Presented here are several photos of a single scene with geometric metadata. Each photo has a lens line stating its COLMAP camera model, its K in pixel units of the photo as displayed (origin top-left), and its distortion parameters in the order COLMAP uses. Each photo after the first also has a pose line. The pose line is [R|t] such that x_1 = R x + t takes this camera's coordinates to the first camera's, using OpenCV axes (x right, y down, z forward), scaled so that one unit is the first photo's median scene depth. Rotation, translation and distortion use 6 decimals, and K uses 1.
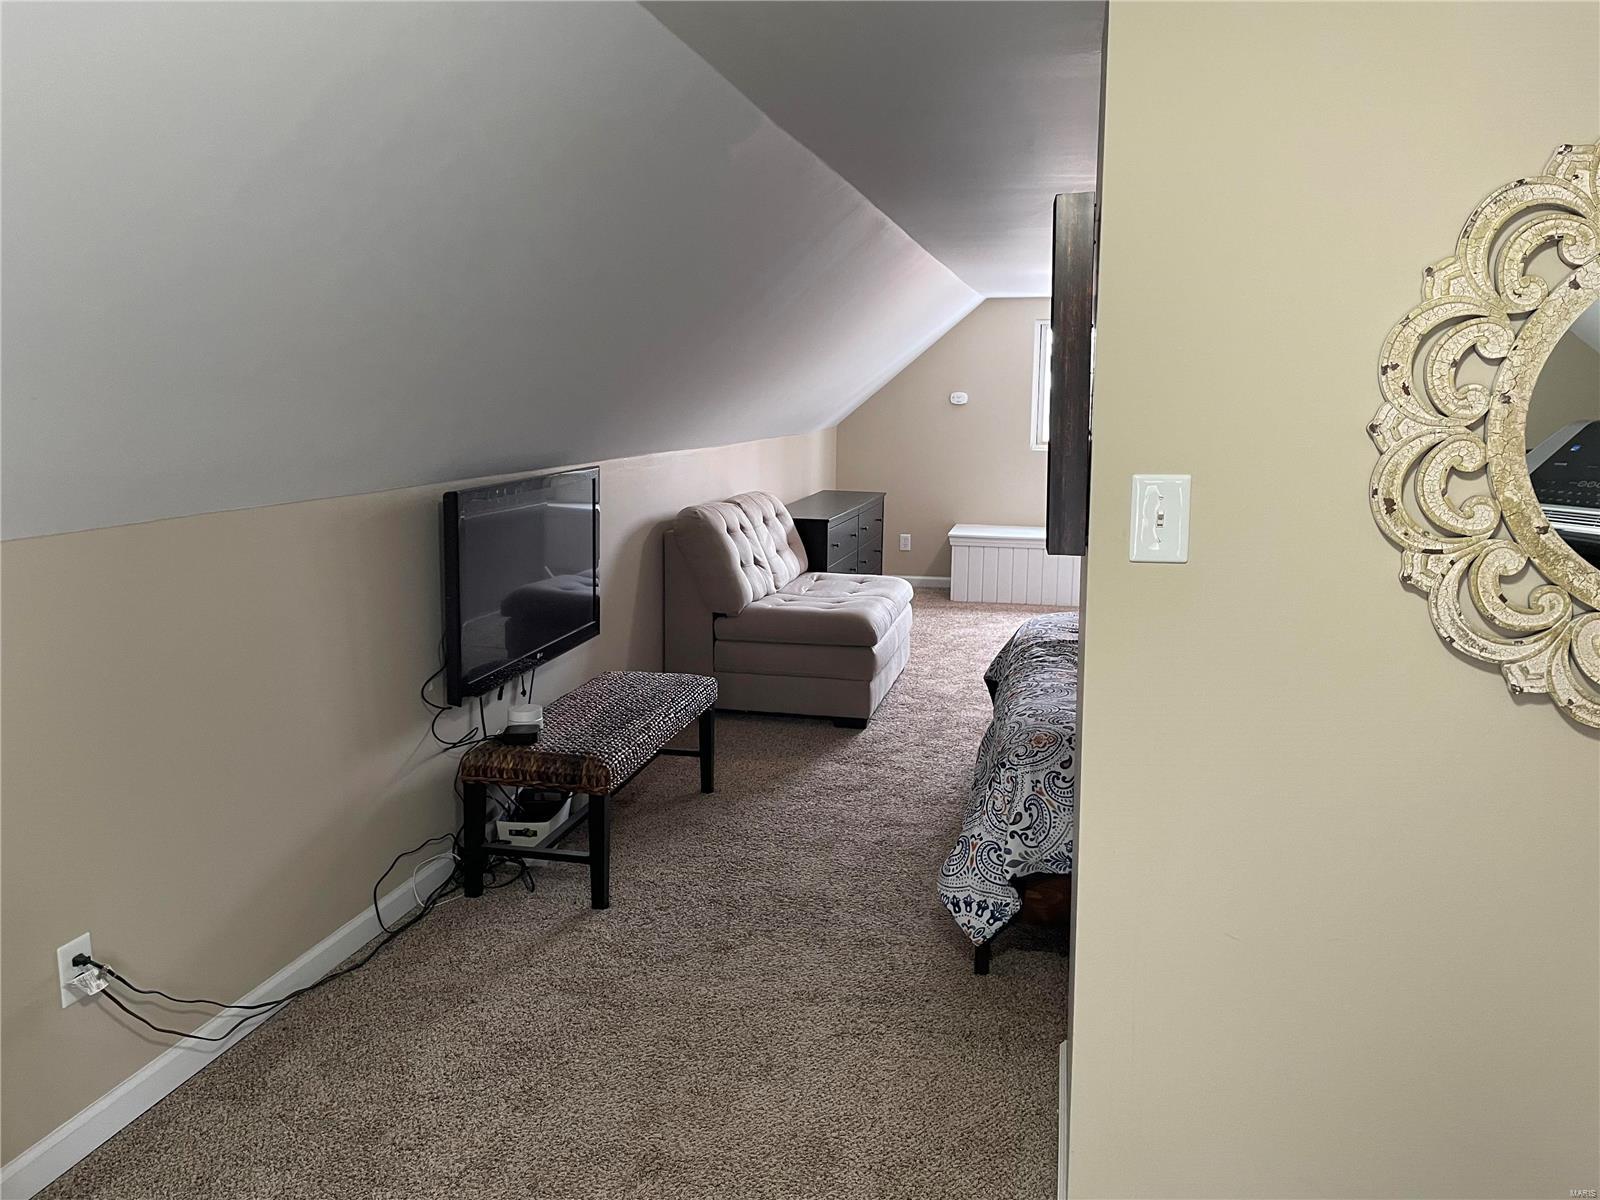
lens RADIAL K [[1202.6, 0, 800.9], [0, 1202.6, 584.5], [0, 0, 1]] dist [0.097135, -0.126796]
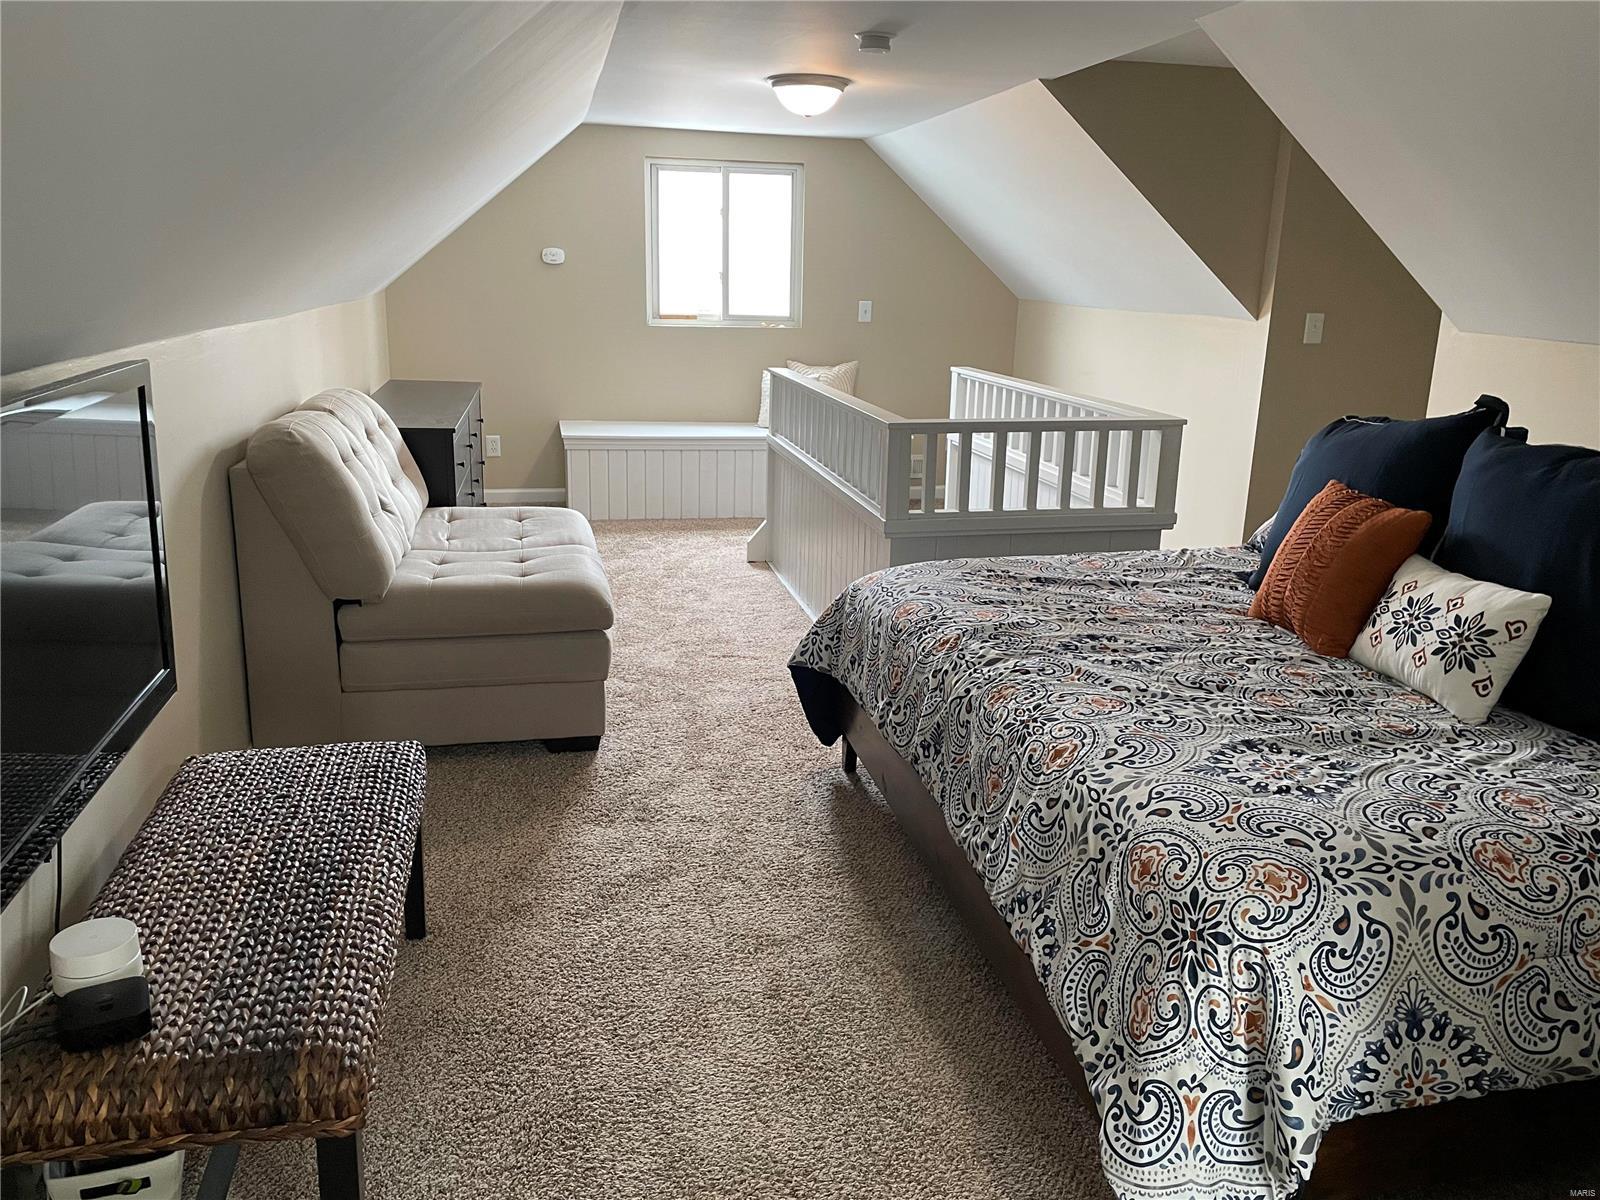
lens RADIAL K [[1202.6, 0, 800.9], [0, 1202.6, 584.5], [0, 0, 1]] dist [0.097135, -0.126796]
pose [[0.901388, -0.090959, 0.423351, -0.131242], [0.047195, 0.992501, 0.112757, -0.045603], [-0.430432, -0.081657, 0.898922, 0.382658]]
